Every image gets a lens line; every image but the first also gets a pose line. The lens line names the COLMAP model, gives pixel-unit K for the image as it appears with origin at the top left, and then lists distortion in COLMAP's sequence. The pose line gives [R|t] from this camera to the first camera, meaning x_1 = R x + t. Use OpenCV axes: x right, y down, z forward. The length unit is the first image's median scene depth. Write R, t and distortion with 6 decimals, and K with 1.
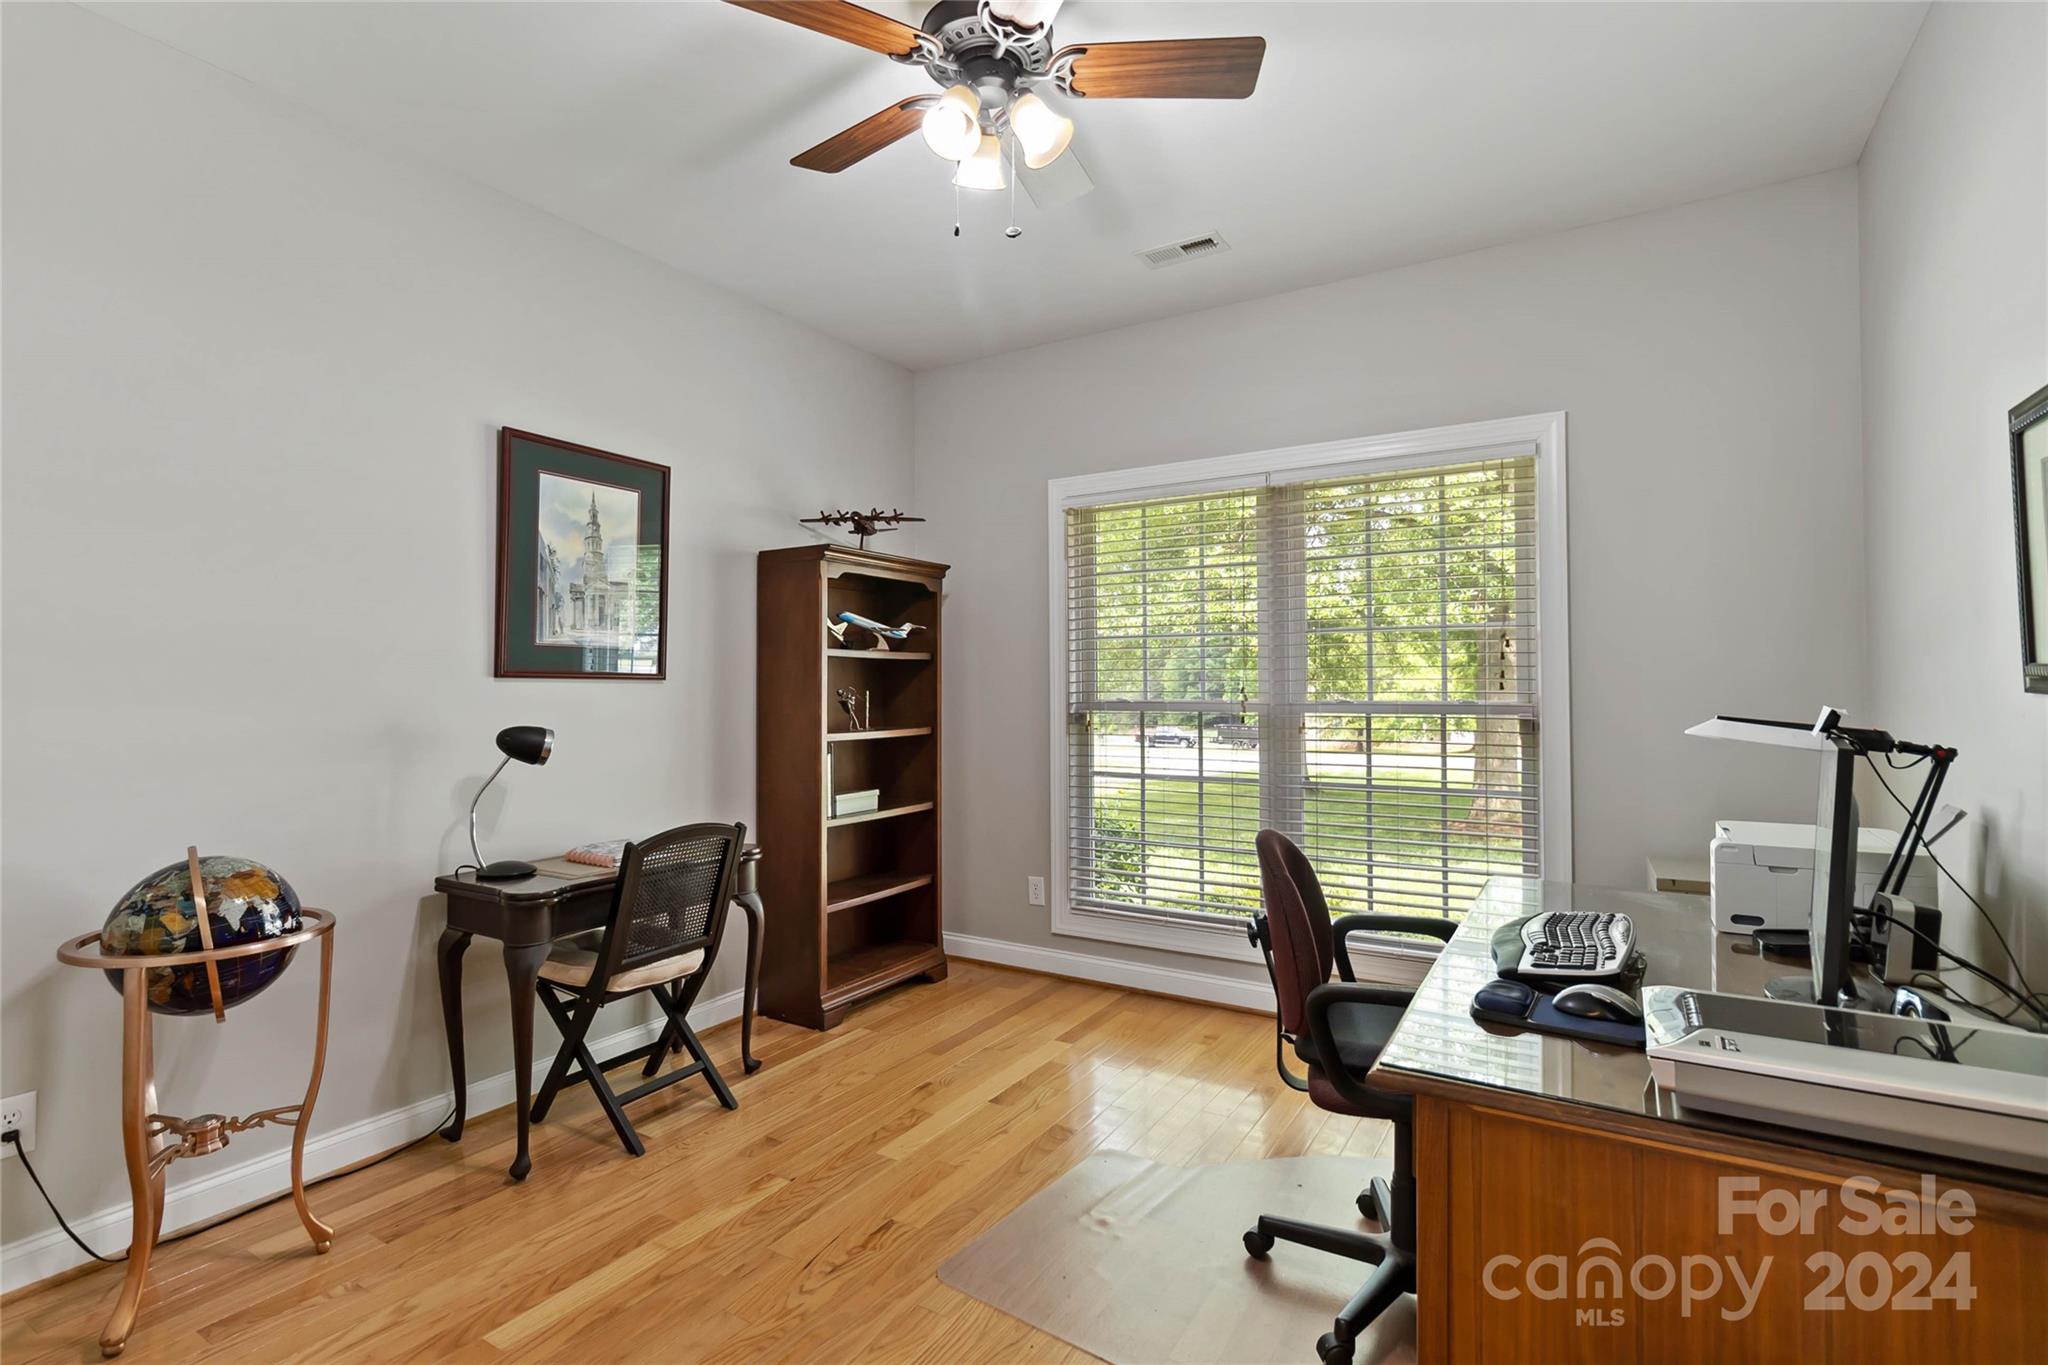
lens RADIAL K [[959.6, 0, 1016.7], [0, 959.6, 673.9], [0, 0, 1]] dist [-0.001563, 0.000416]
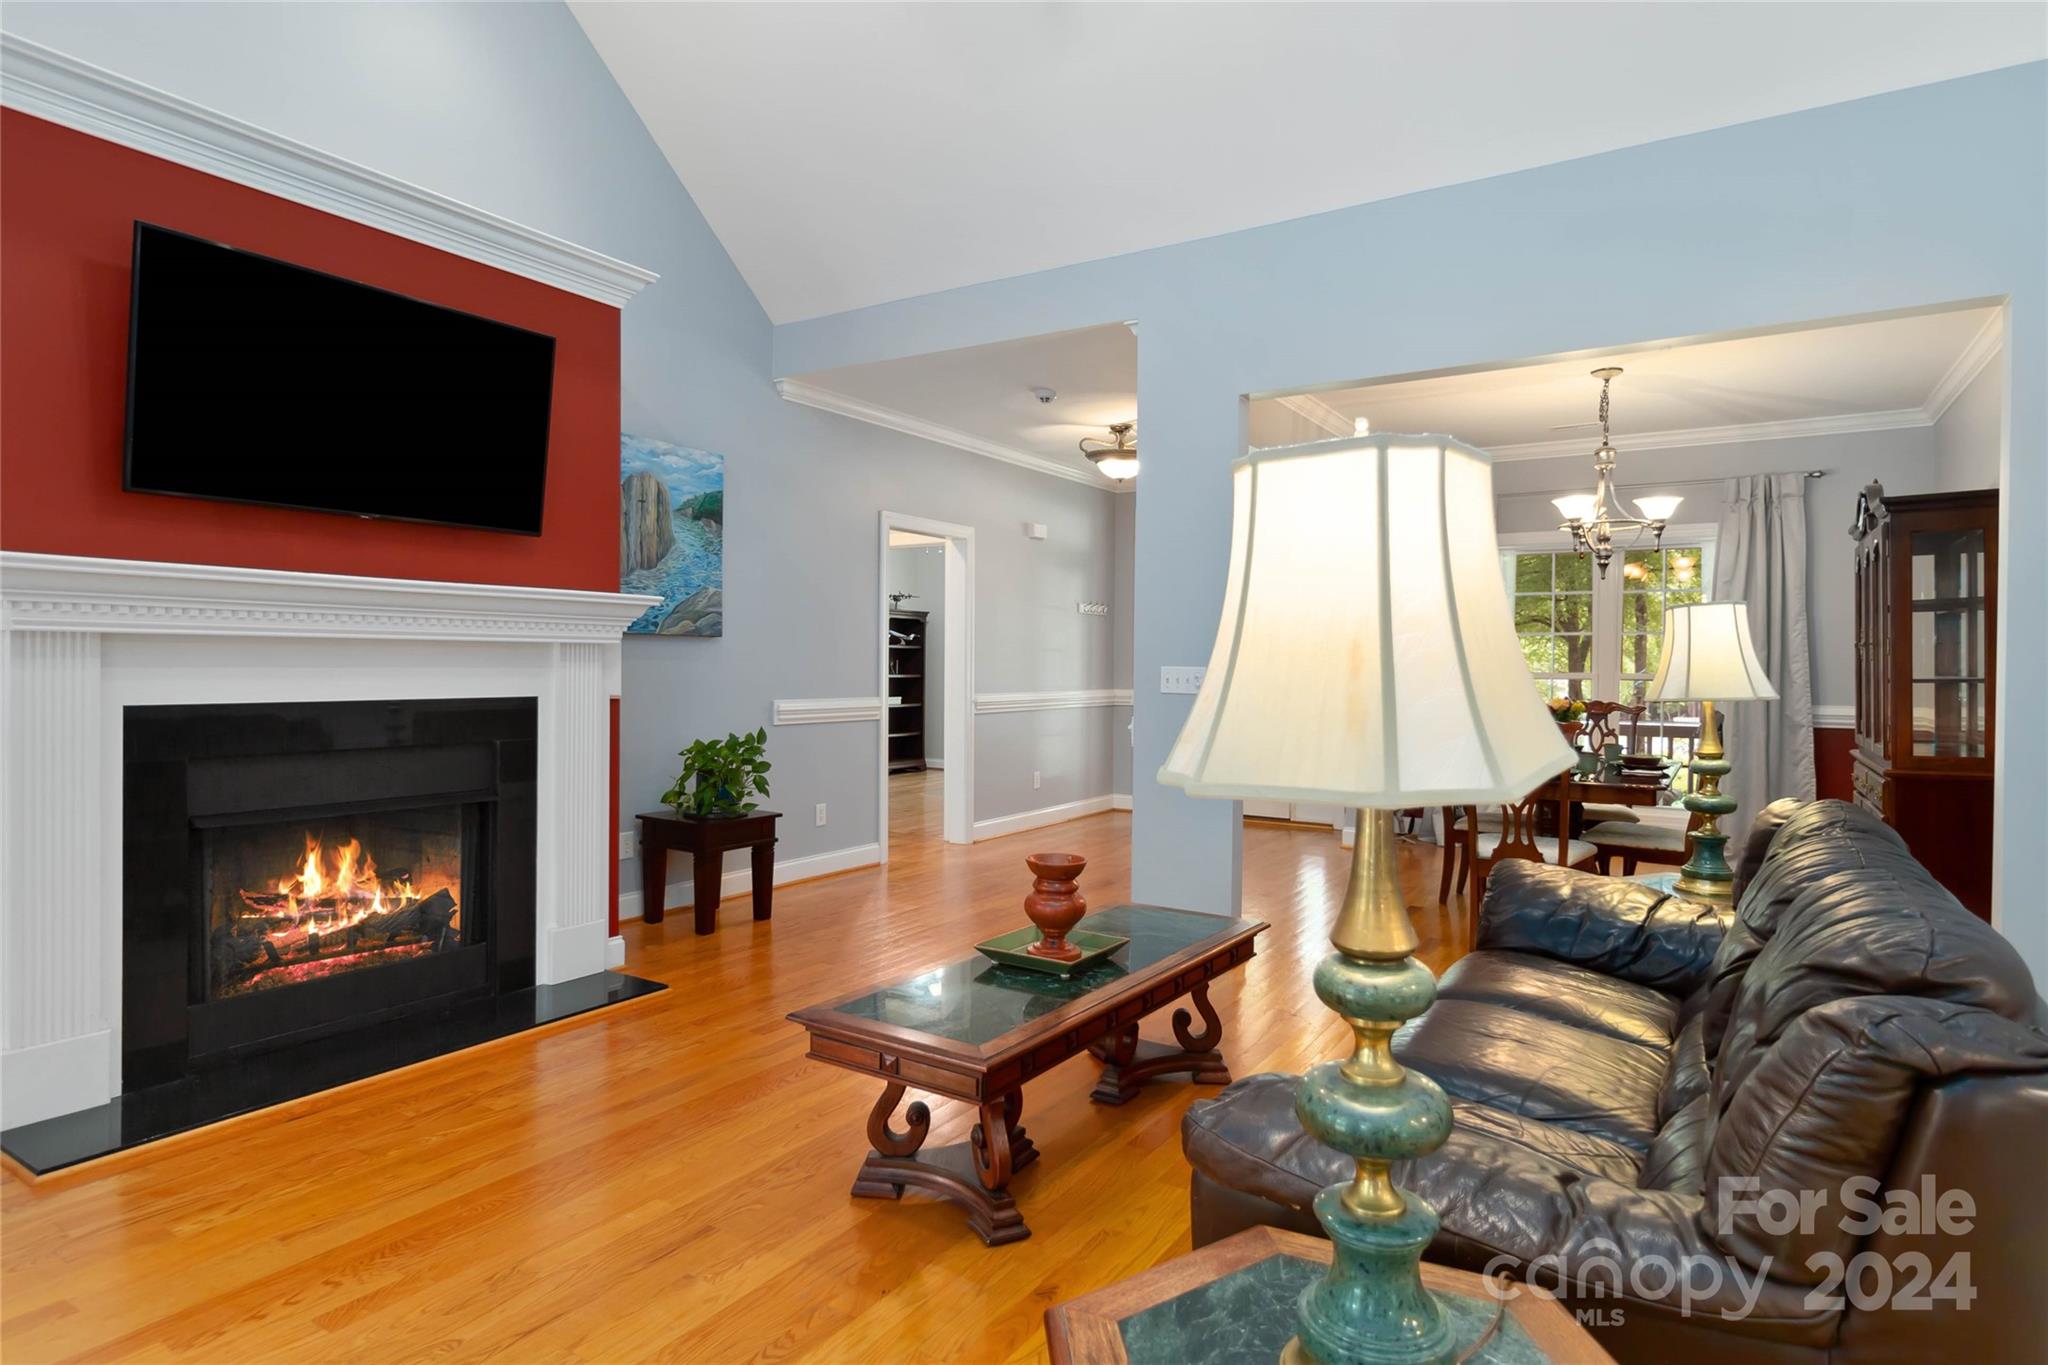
lens RADIAL K [[1111.5, 0, 1024.0], [0, 1111.5, 682.5], [0, 0, 1]] dist [-0.000937, 0.000668]
pose [[0.999897, 0.013588, -0.004532, 0.218092], [-0.013450, 0.999477, 0.029403, -0.015899], [0.004929, -0.029339, 0.999557, -2.153415]]
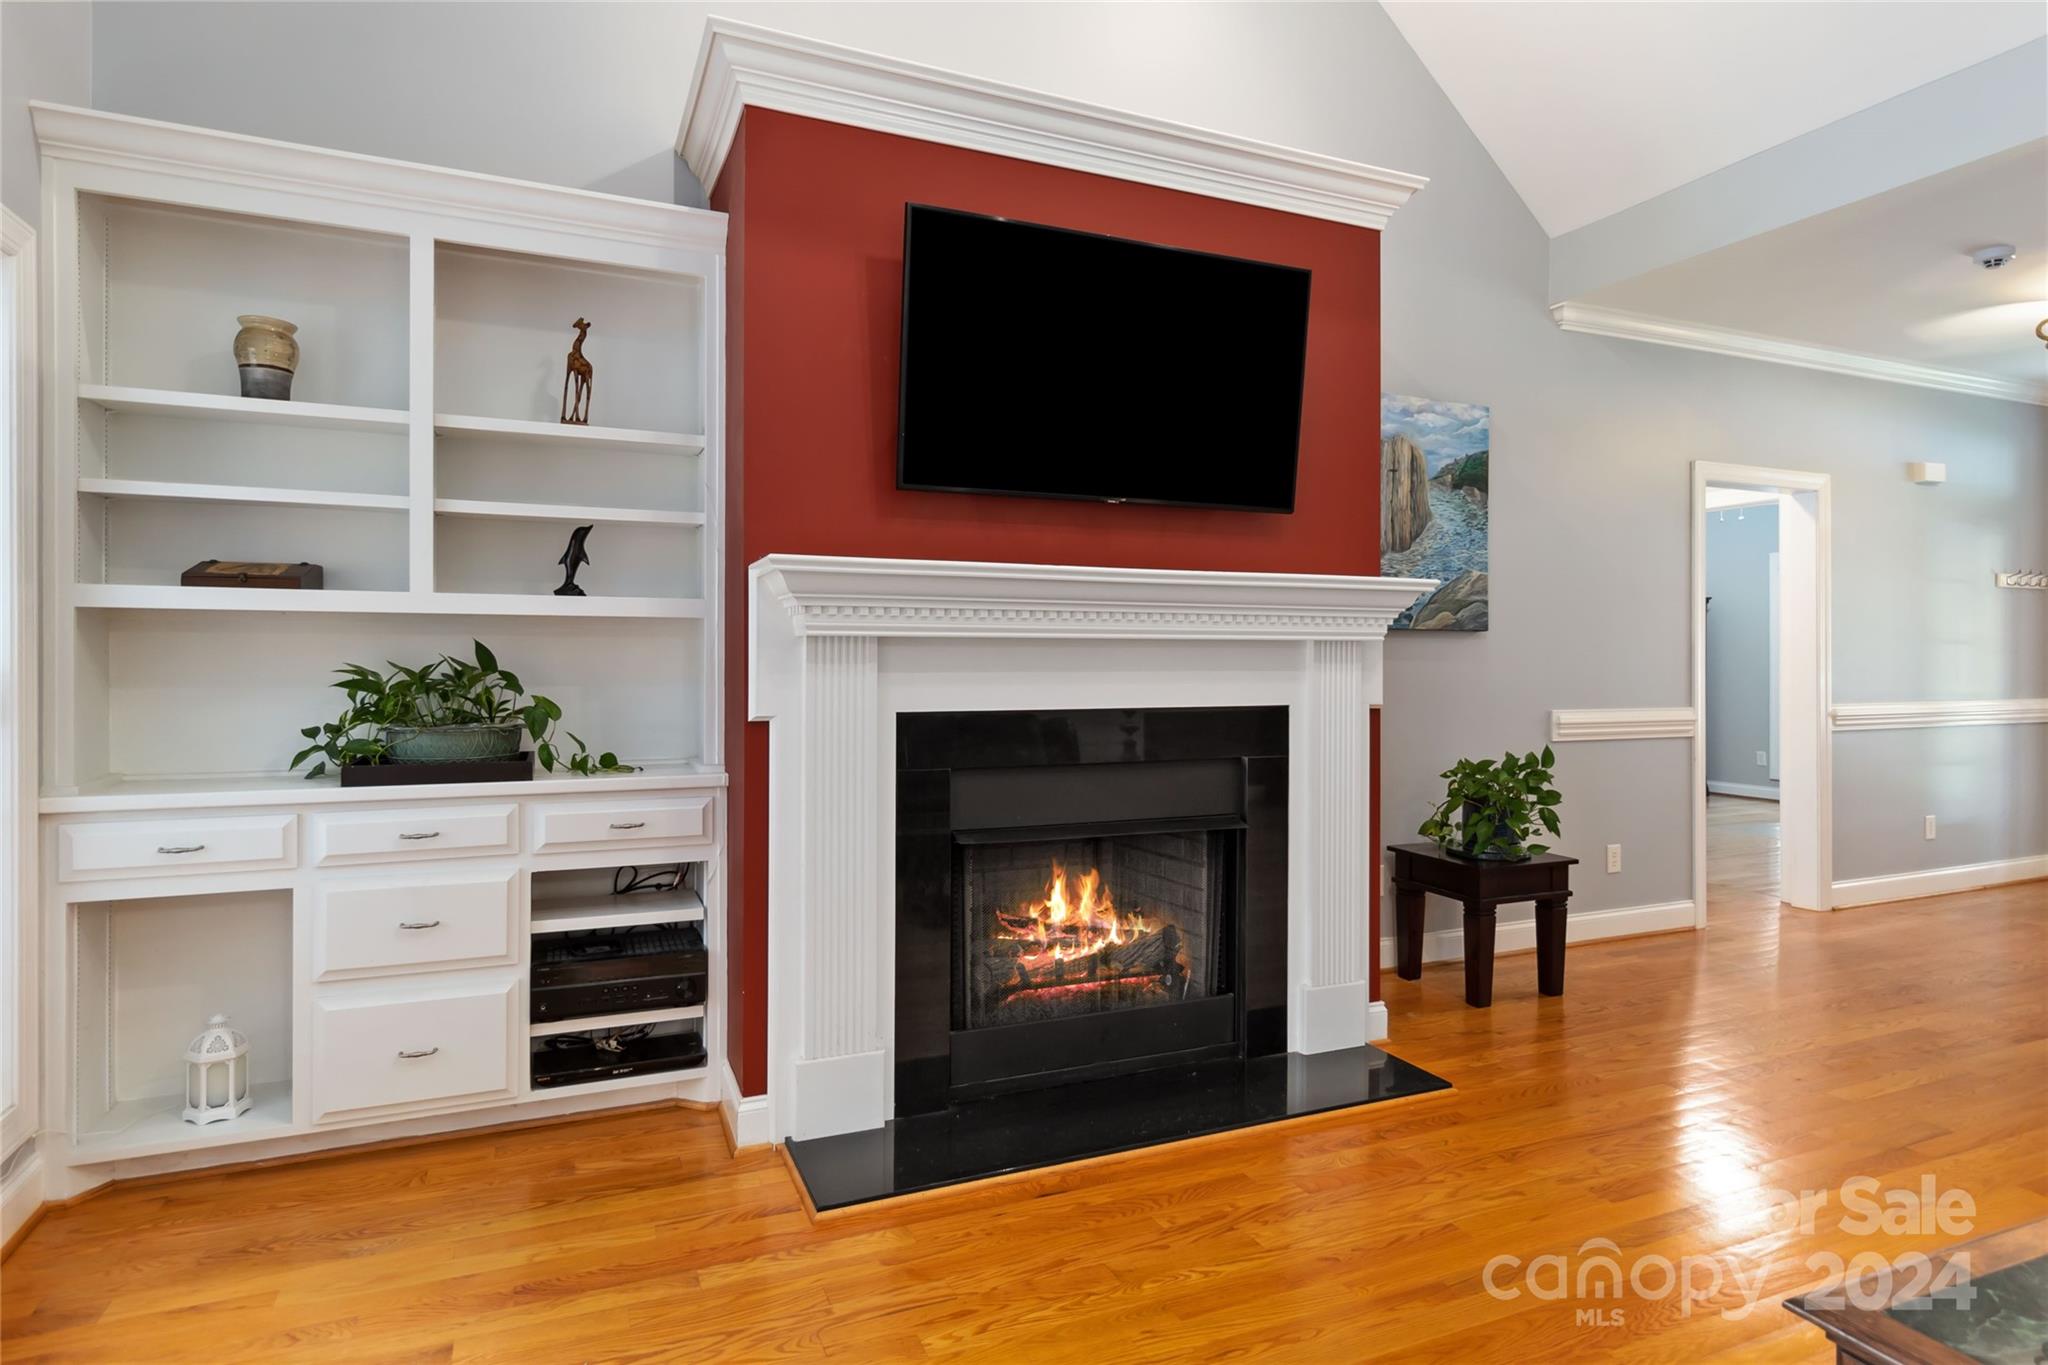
lens RADIAL K [[1100.5, 0, 1024.2], [0, 1100.5, 661.5], [0, 0, 1]] dist [0.001217, 0.000456]
pose [[0.821298, 0.005354, -0.570474, 0.076467], [0.002619, 0.999910, 0.013154, -0.011904], [0.570493, -0.012297, 0.821211, -1.935297]]
